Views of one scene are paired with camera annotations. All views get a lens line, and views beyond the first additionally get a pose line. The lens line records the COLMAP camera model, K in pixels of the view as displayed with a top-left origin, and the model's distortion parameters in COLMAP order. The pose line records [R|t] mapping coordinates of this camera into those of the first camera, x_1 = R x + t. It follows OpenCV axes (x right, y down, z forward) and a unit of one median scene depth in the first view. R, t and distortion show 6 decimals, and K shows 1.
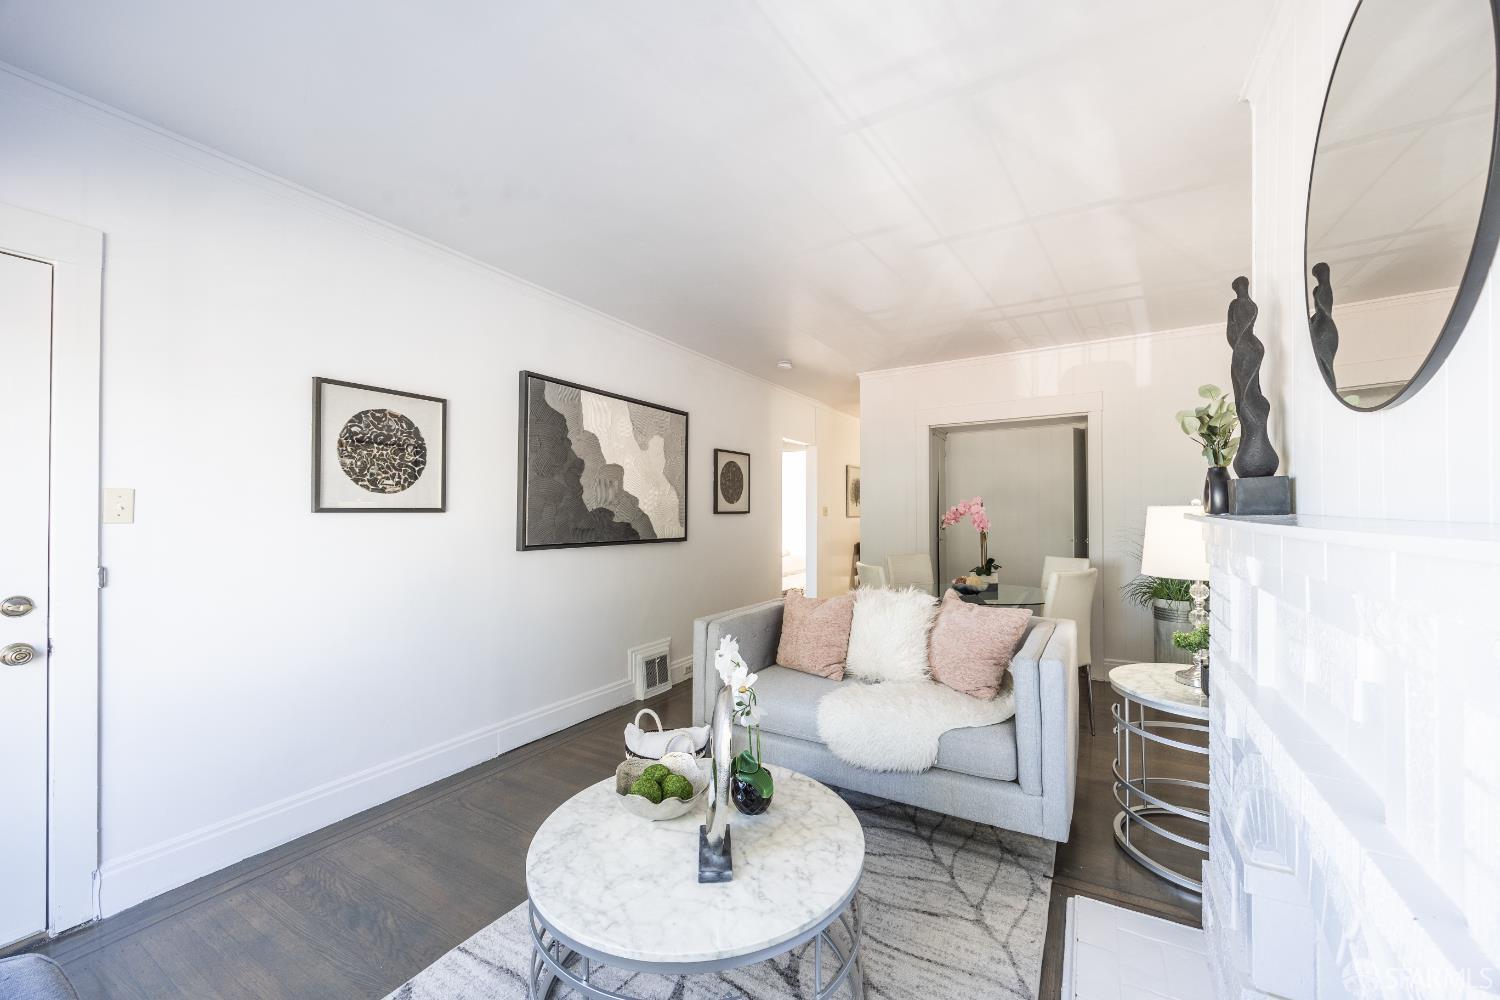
lens RADIAL K [[572.0, 0, 752.3], [0, 572.0, 482.0], [0, 0, 1]] dist [-0.002710, -0.000512]
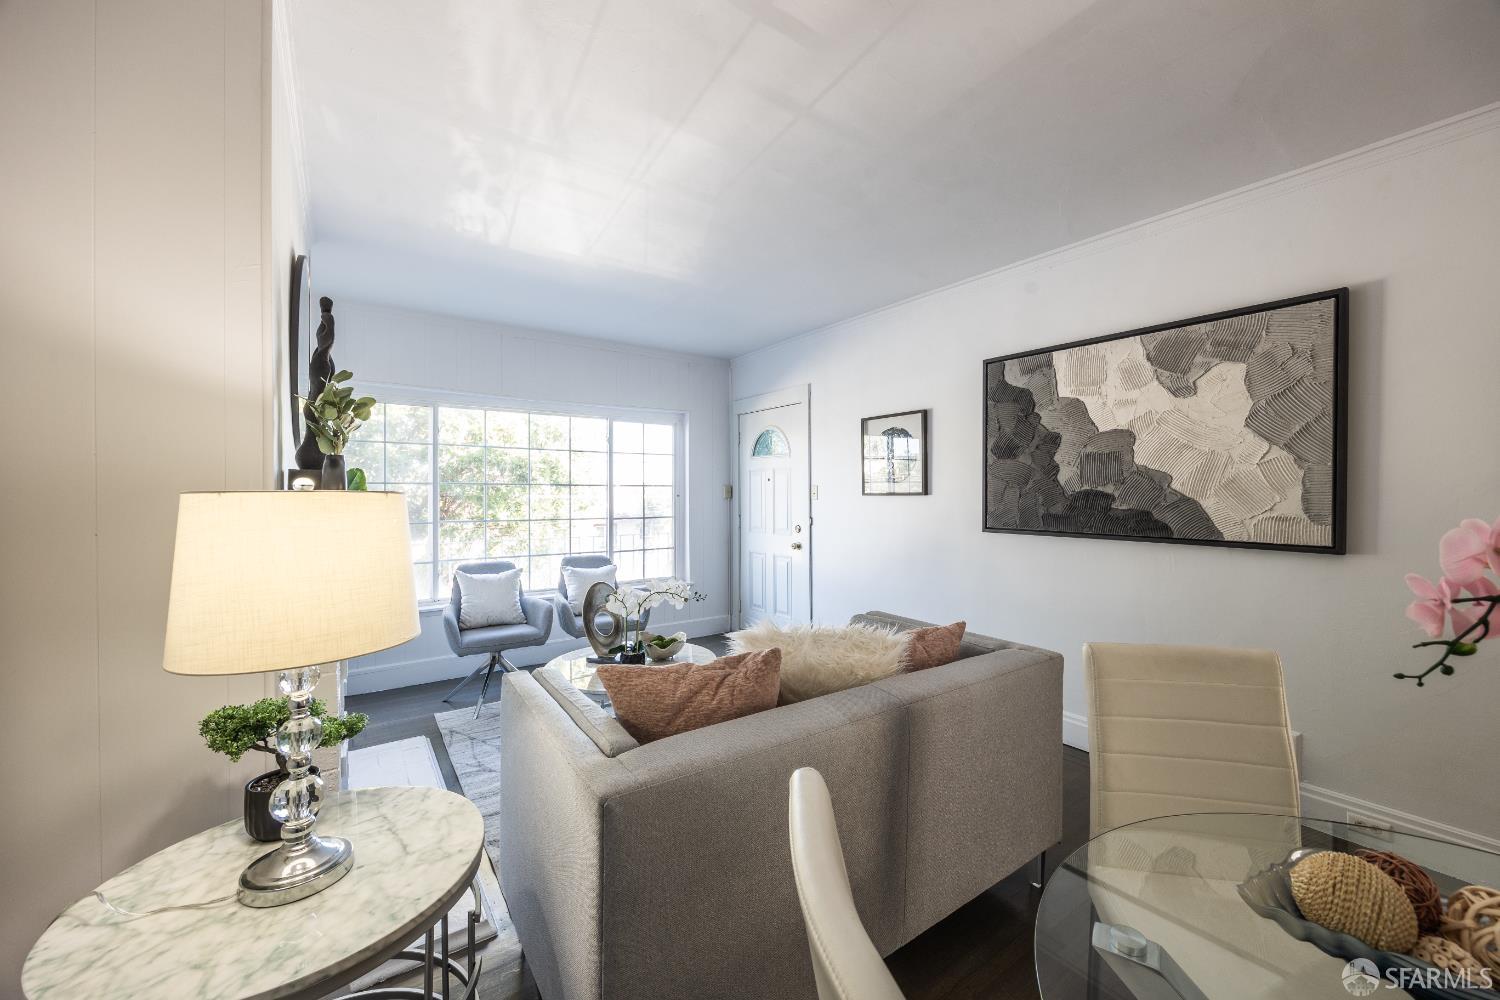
lens RADIAL K [[591.6, 0, 750.0], [0, 591.6, 500.0], [0, 0, 1]] dist [-0.000187, -0.000056]
pose [[-0.414976, 0.018759, -0.909639, 0.697584], [0.060009, 0.998175, -0.006791, 0.038582], [0.907851, -0.057405, -0.415344, 0.954926]]
